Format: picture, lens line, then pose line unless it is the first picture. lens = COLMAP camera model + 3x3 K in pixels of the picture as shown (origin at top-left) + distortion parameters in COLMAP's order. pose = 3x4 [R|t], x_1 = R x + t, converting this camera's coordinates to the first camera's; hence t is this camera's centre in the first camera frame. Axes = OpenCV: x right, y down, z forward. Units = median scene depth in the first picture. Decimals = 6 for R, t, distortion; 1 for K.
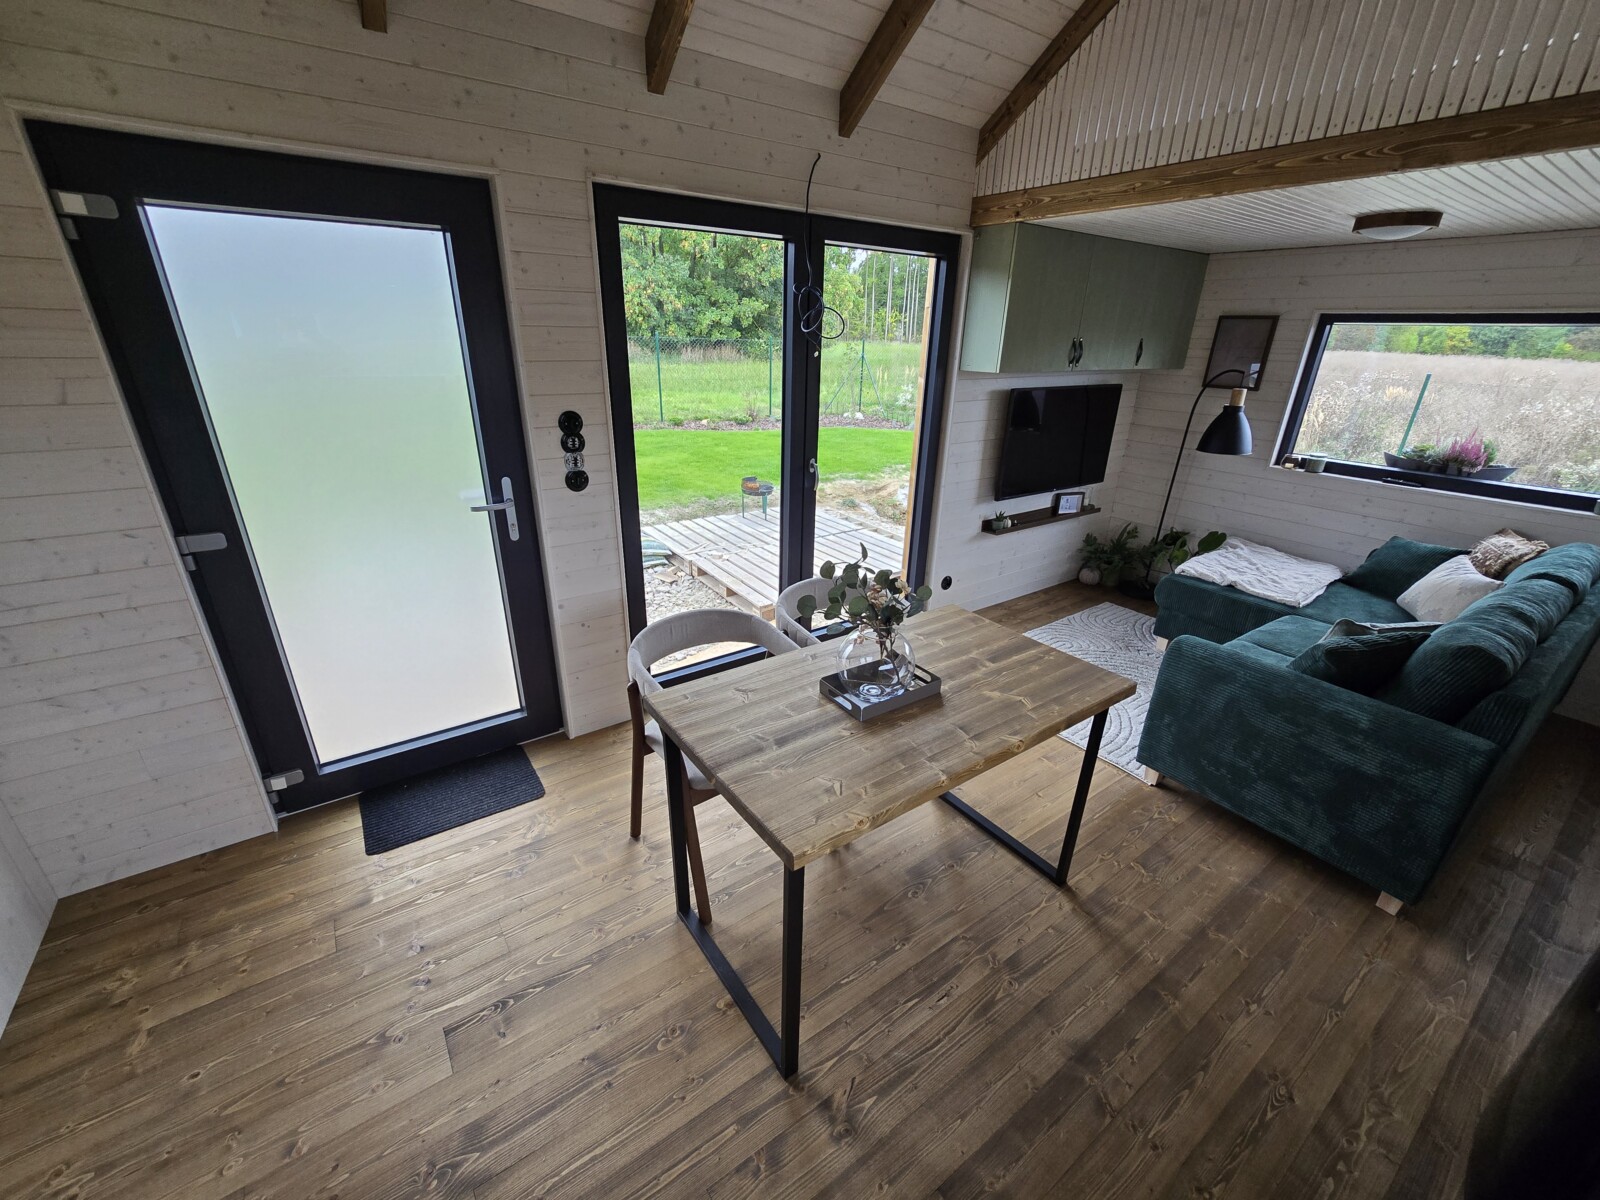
lens RADIAL K [[656.6, 0, 790.4], [0, 656.6, 611.9], [0, 0, 1]] dist [-0.004099, -0.000033]
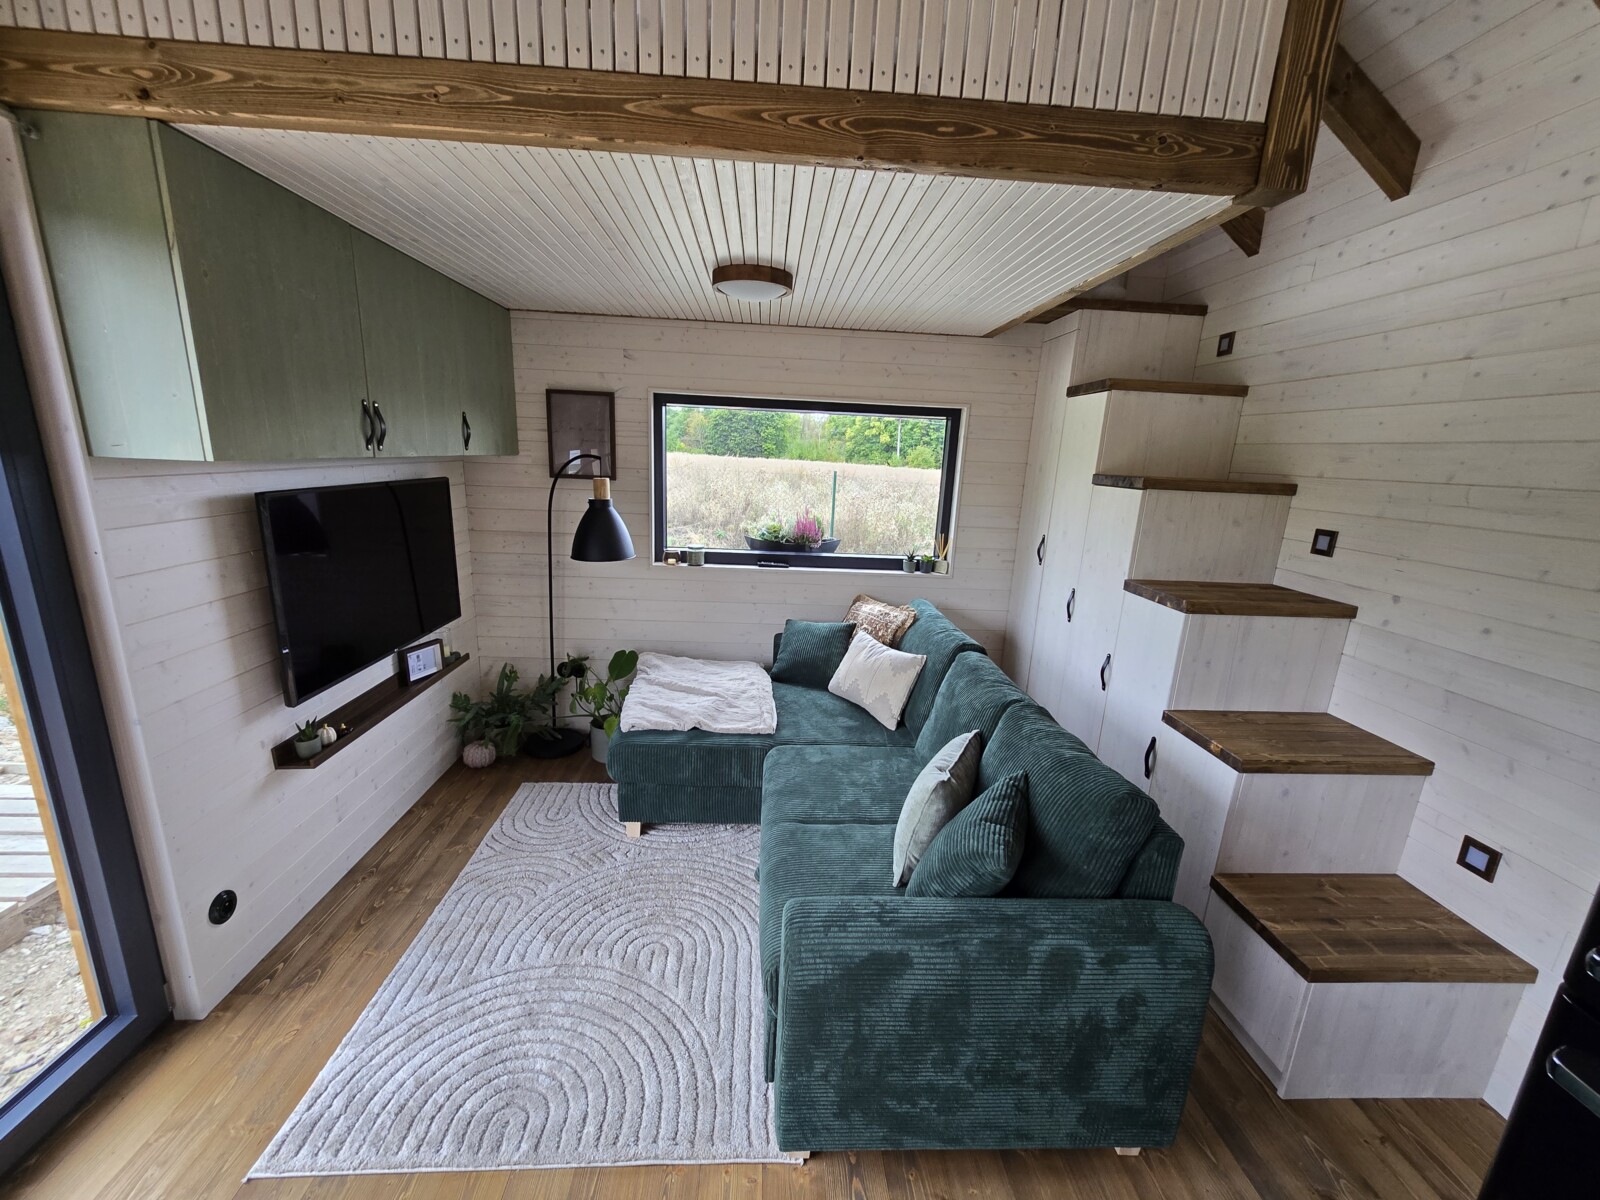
lens RADIAL K [[655.4, 0, 797.1], [0, 655.4, 615.2], [0, 0, 1]] dist [-0.004465, 0.000007]
pose [[0.534042, -0.201720, 0.821041, 0.137862], [0.302684, 0.952368, 0.037106, -0.153799], [-0.789419, 0.228700, 0.569662, 0.436941]]
